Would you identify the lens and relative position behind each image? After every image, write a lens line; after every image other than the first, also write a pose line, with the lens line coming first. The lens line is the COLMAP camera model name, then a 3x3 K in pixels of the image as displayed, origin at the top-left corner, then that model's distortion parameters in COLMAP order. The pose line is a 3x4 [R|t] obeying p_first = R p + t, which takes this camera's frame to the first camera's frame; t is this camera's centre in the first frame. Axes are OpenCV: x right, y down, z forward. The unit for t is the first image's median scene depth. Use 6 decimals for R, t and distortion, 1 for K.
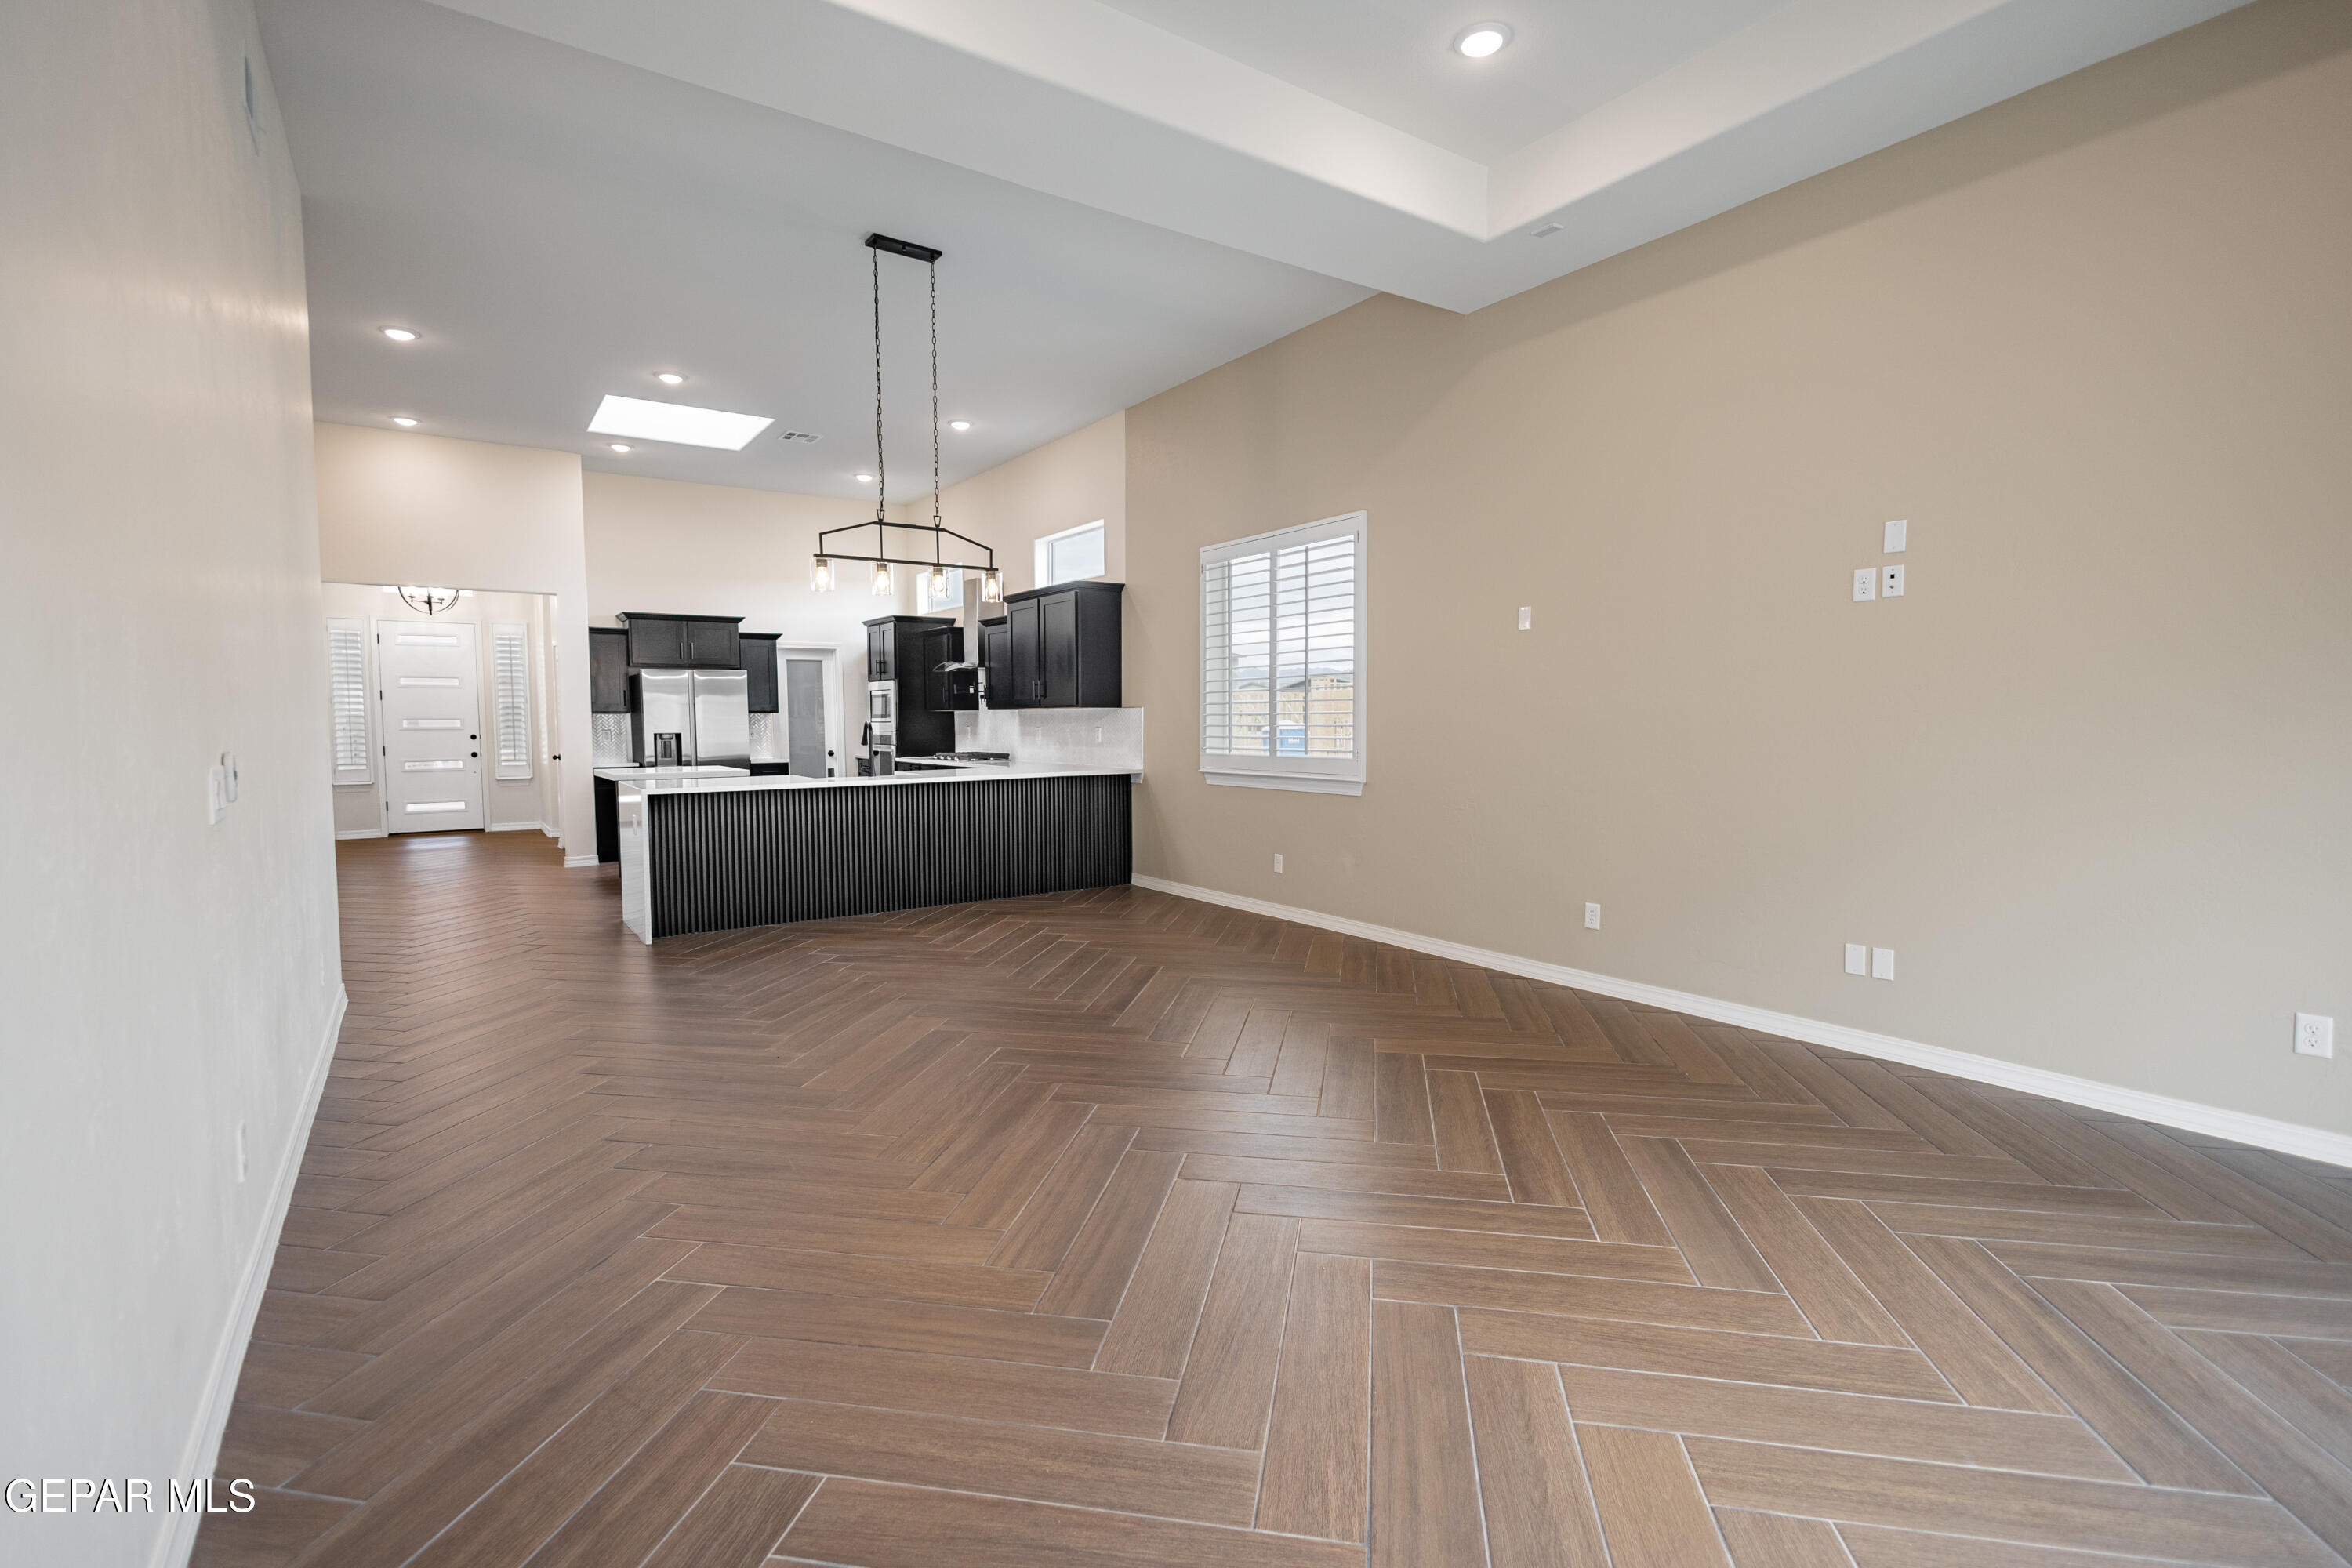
lens RADIAL K [[1111.9, 0, 1176.0], [0, 1111.9, 784.0], [0, 0, 1]] dist [-0.007831, -0.000361]
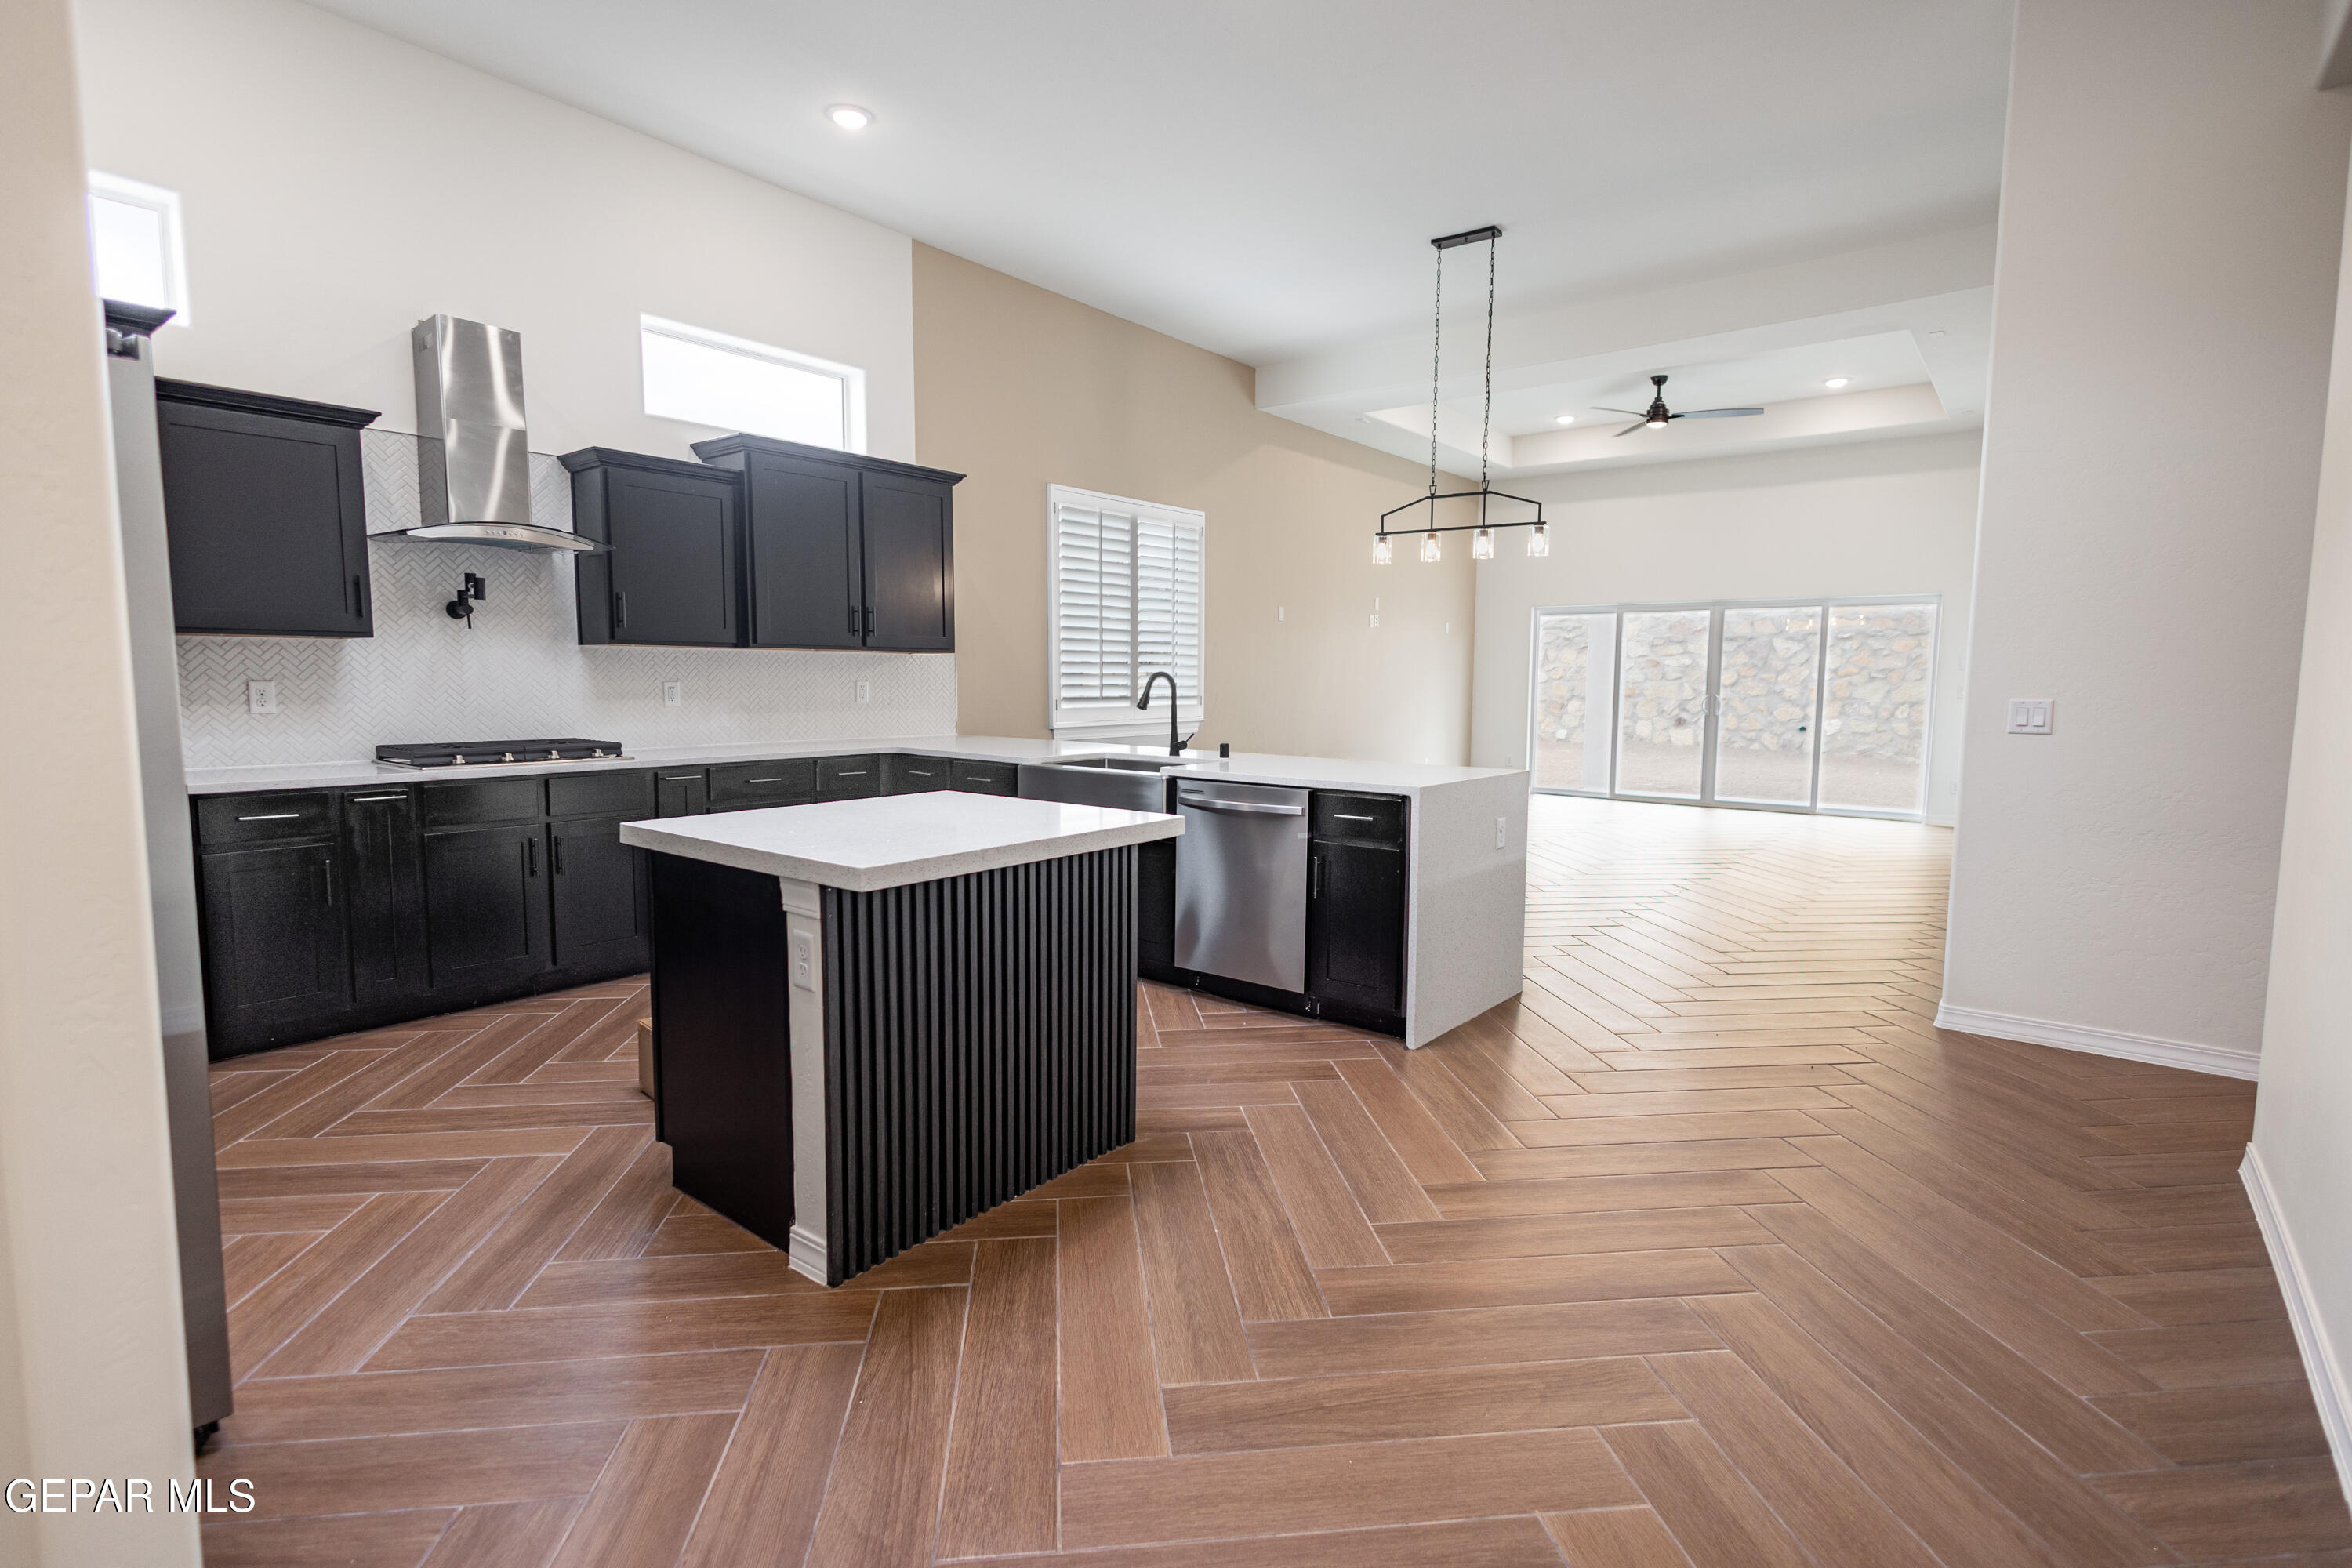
lens RADIAL K [[1111.9, 0, 1176.0], [0, 1111.9, 784.0], [0, 0, 1]] dist [-0.007831, -0.000361]
pose [[-0.300453, -0.095391, 0.949014, -0.719111], [0.044575, 0.992495, 0.113874, -0.052641], [-0.952754, 0.076517, -0.293946, 0.948210]]
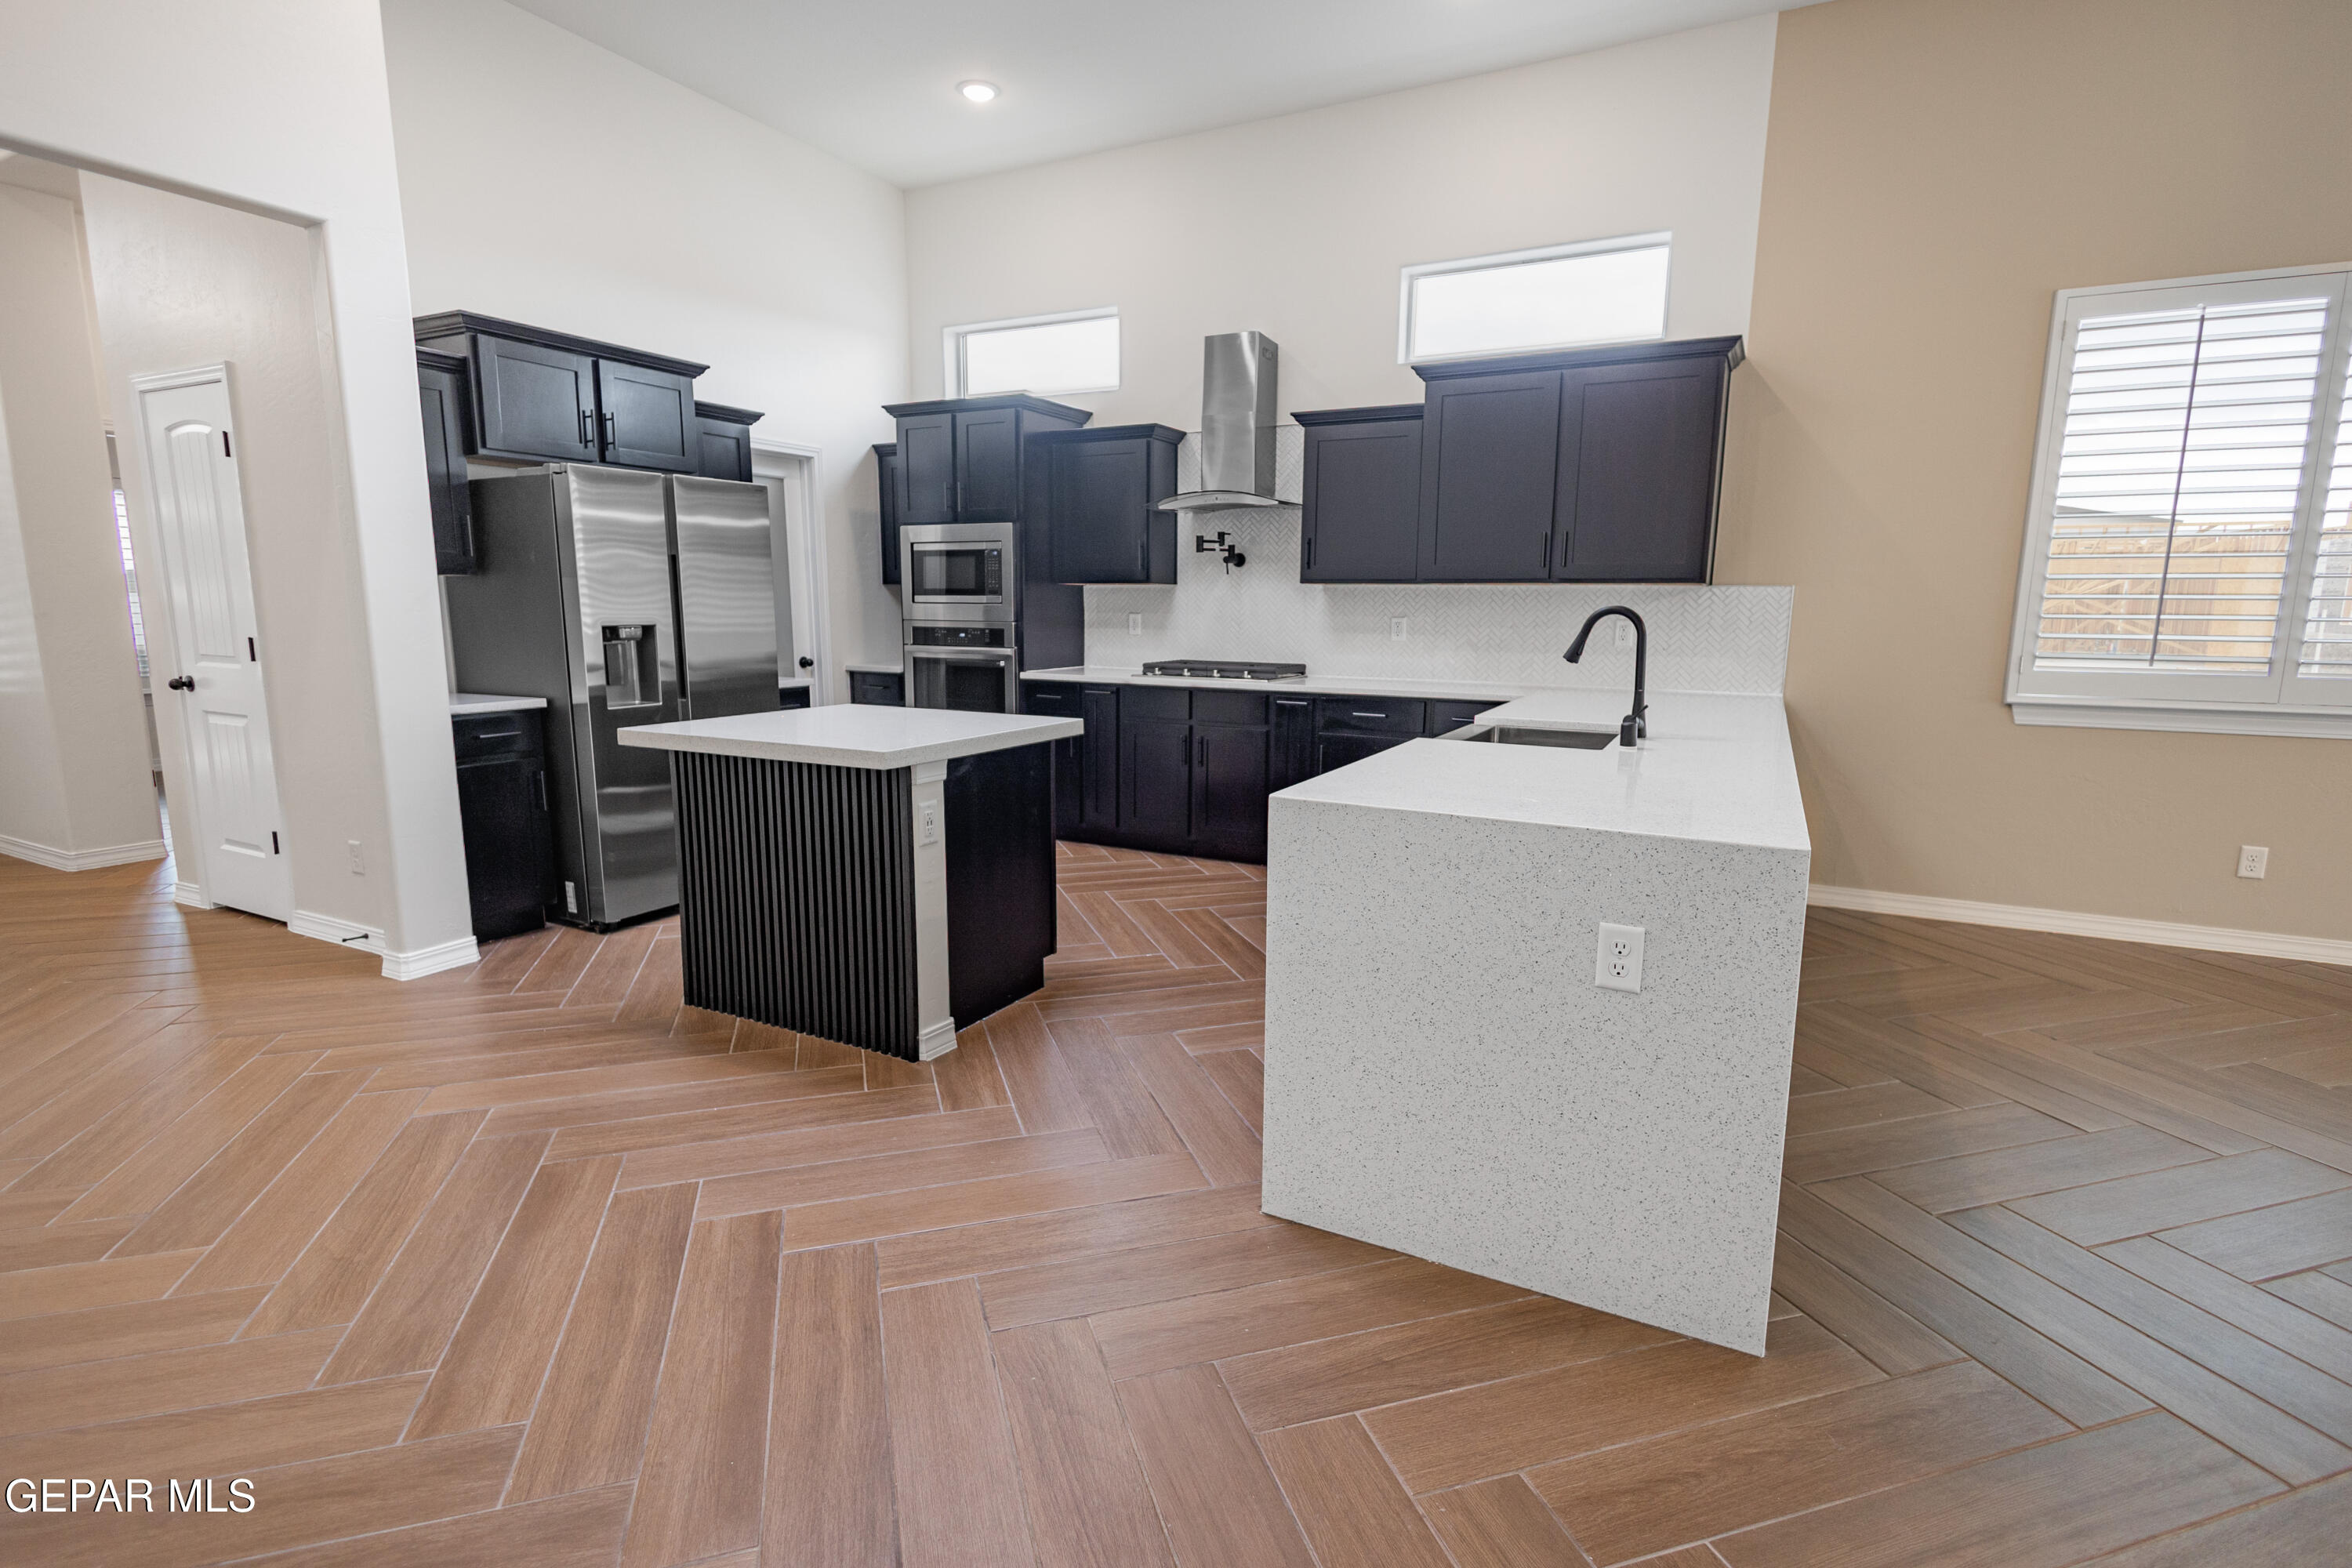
lens RADIAL K [[1111.9, 0, 1176.0], [0, 1111.9, 784.0], [0, 0, 1]] dist [-0.007831, -0.000361]
pose [[0.879275, -0.066596, 0.471635, -0.511251], [0.017094, 0.993952, 0.108481, -0.030830], [-0.476007, -0.087323, 0.875095, 0.574210]]
